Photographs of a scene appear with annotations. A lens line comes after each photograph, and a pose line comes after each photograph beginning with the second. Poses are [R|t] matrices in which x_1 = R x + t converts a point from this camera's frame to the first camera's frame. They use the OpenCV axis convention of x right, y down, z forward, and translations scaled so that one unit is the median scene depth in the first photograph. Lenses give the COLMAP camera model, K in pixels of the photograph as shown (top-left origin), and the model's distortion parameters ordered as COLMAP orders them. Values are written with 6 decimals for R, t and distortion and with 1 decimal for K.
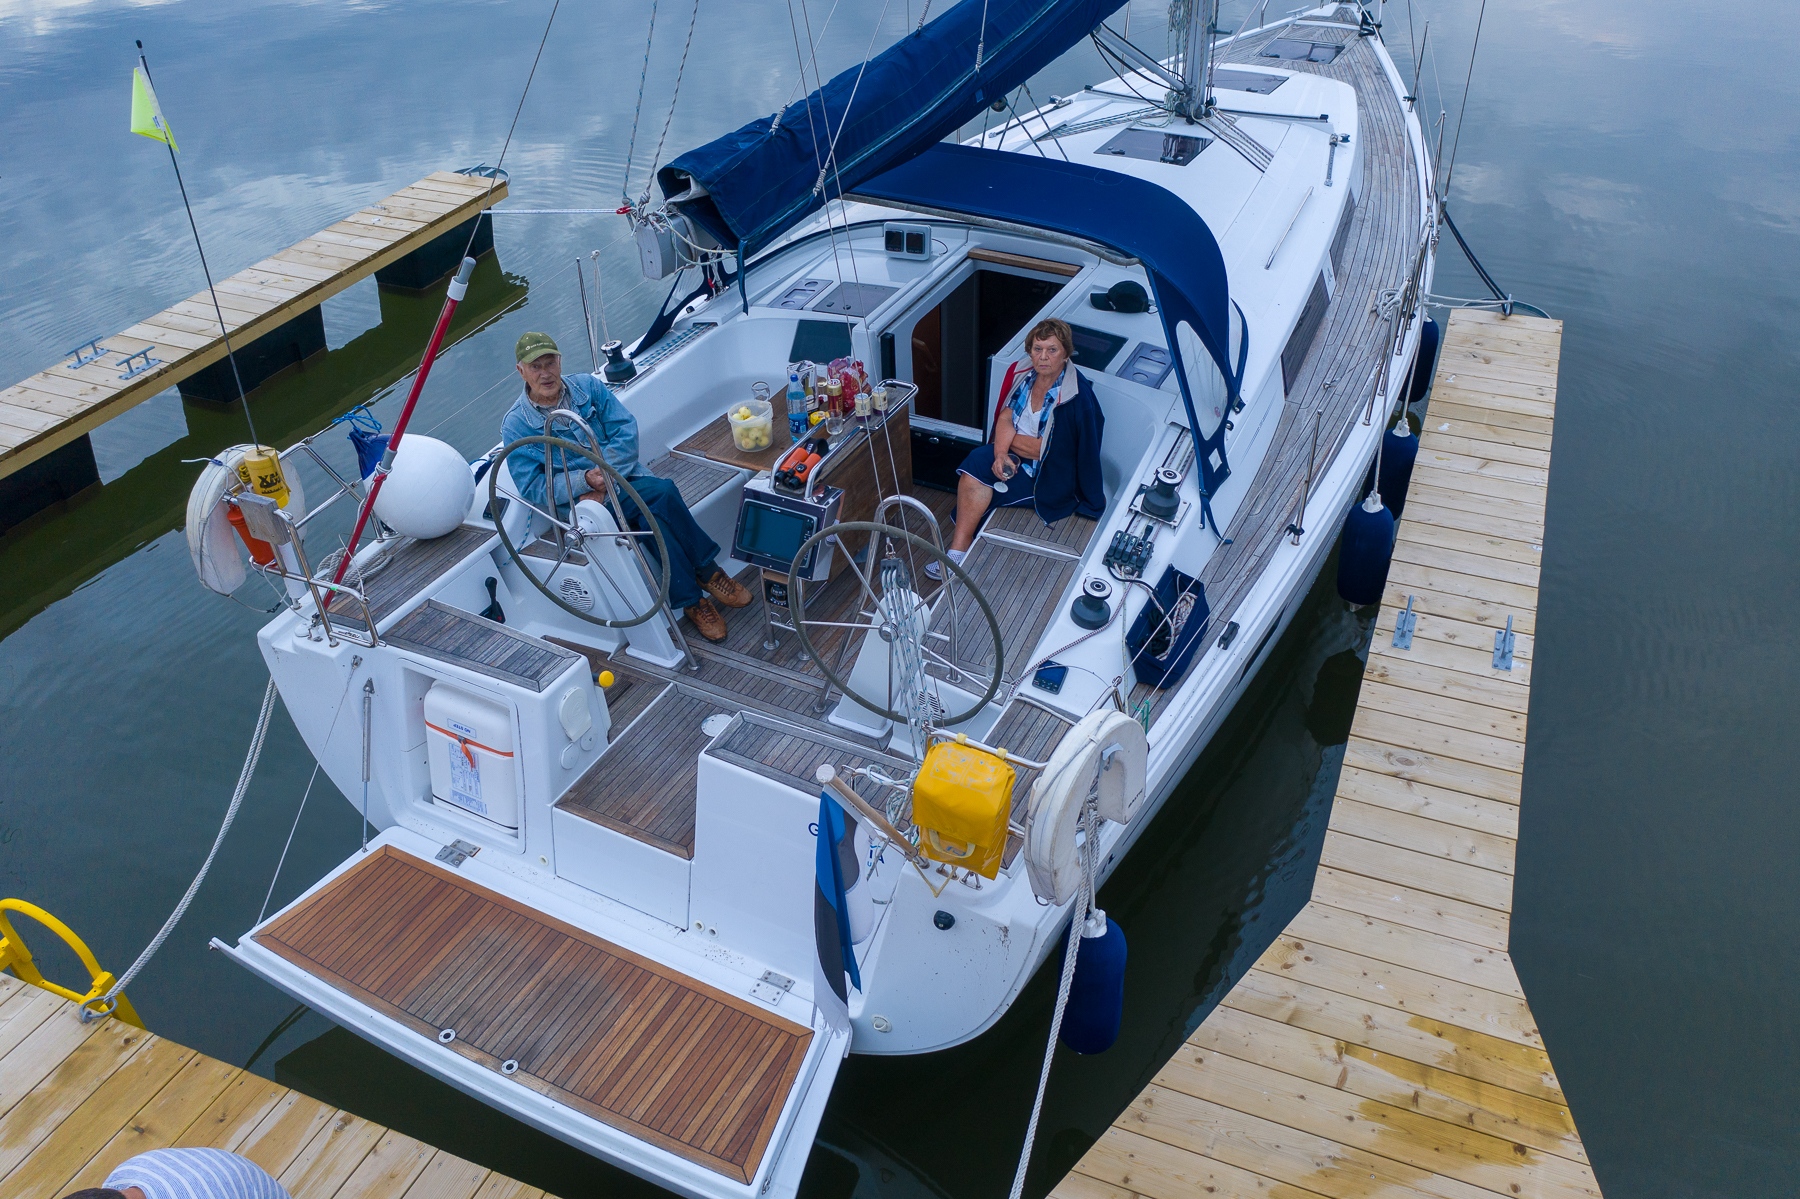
lens RADIAL K [[1436.3, 0, 900.0], [0, 1436.3, 599.5], [0, 0, 1]] dist [-0.009029, 0.003898]
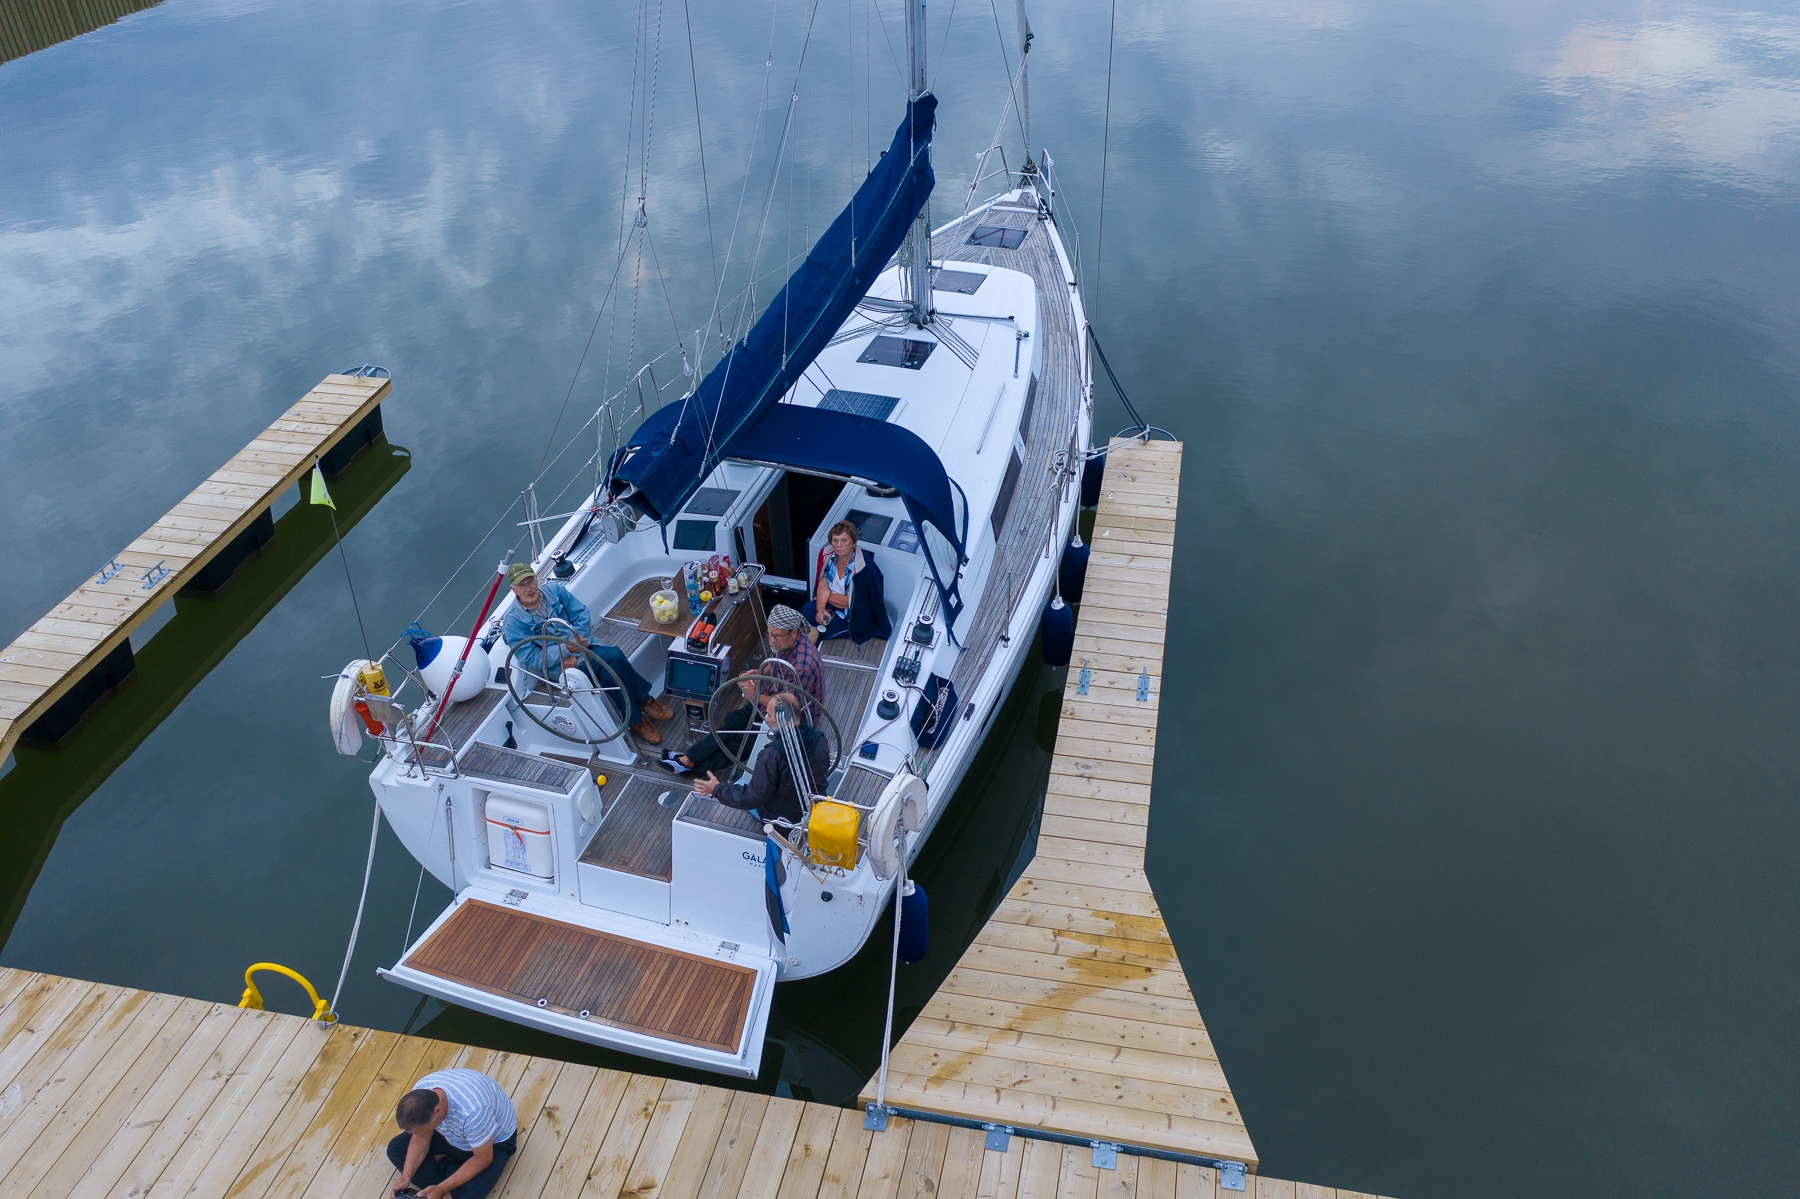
lens RADIAL K [[1426.9, 0, 922.3], [0, 1426.9, 601.7], [0, 0, 1]] dist [-0.050360, 0.001430]
pose [[0.981931, -0.101822, 0.159512, -0.078280], [0.101067, 0.994796, 0.012859, -0.124050], [-0.159991, 0.003495, 0.987112, -0.625352]]
